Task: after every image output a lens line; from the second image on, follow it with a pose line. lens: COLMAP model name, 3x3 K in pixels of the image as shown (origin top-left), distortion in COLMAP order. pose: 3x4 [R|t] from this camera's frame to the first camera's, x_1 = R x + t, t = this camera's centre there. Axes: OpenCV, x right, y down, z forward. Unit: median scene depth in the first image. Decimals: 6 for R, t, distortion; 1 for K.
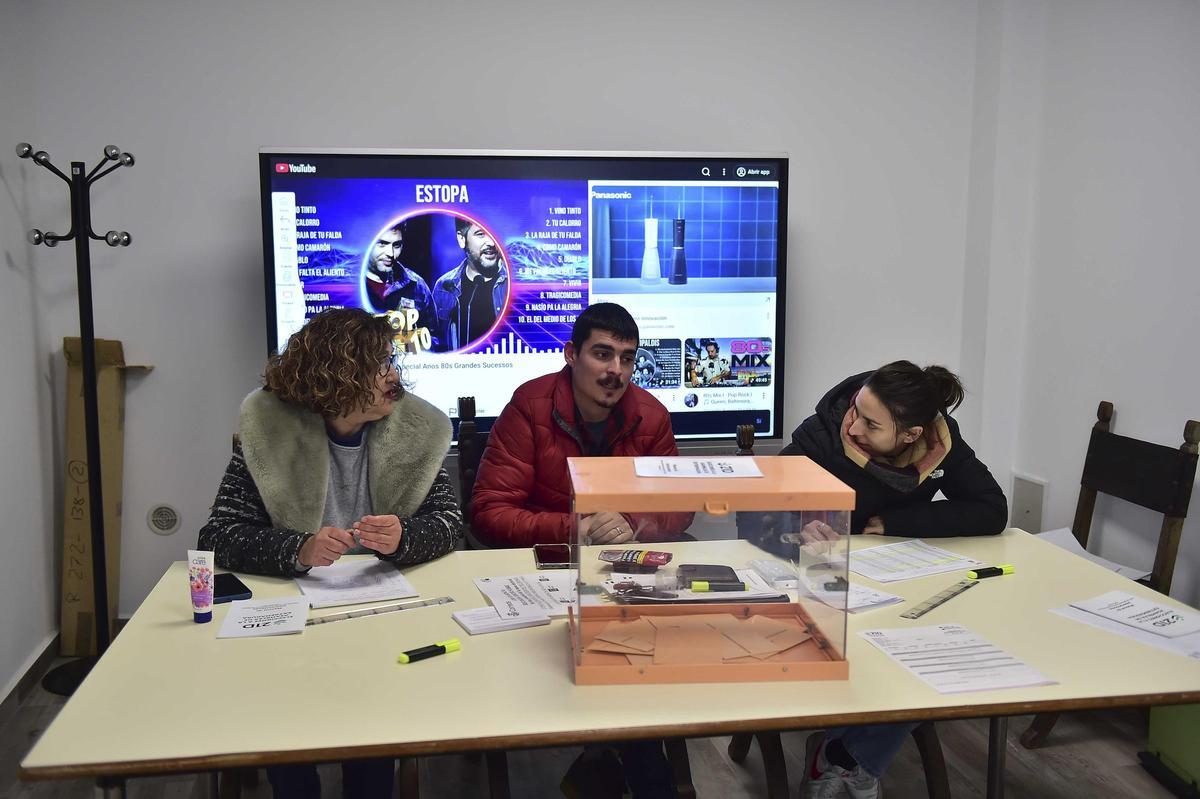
lens RADIAL K [[1057.4, 0, 597.3], [0, 1057.4, 400.9], [0, 0, 1]] dist [0.062190, -0.006136]
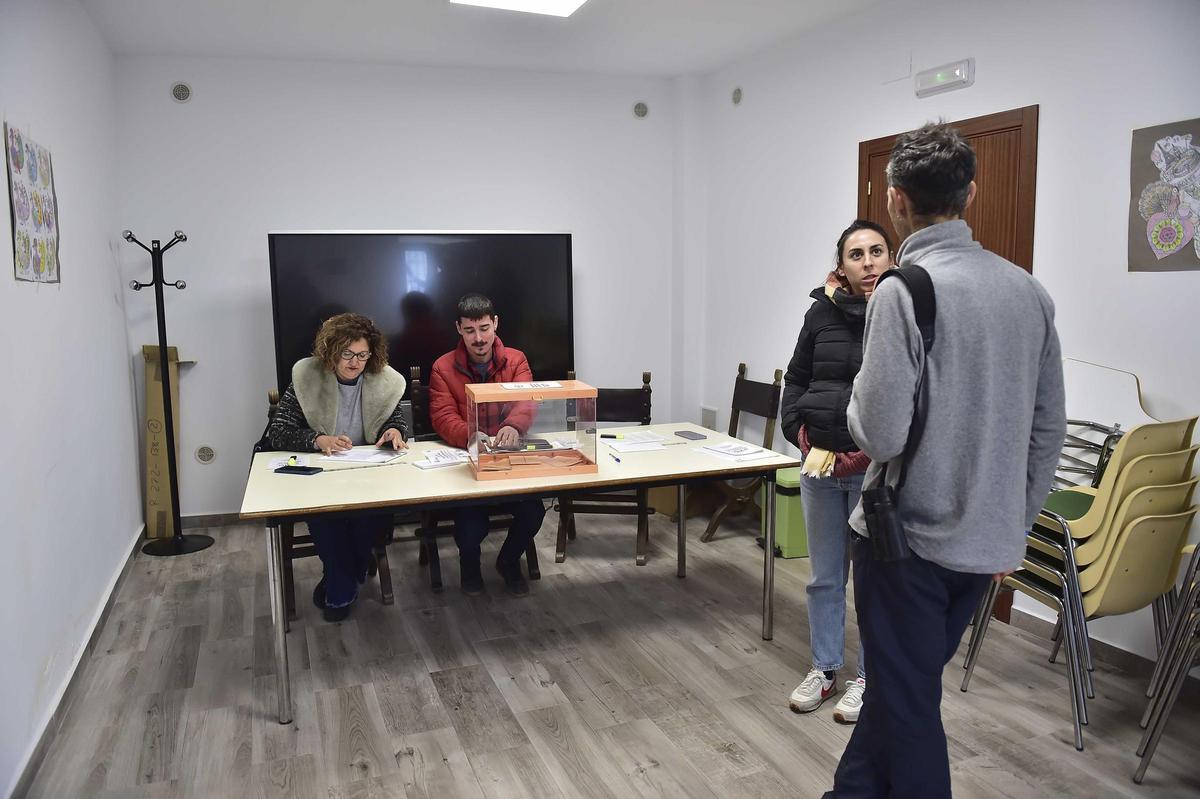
lens RADIAL K [[799.7, 0, 597.8], [0, 799.7, 395.5], [0, 0, 1]] dist [-0.062264, 0.000402]
pose [[0.982820, -0.036487, 0.180925, -0.031542], [0.038153, 0.999255, -0.005734, 0.055870], [-0.180581, 0.012539, 0.983480, -0.335777]]
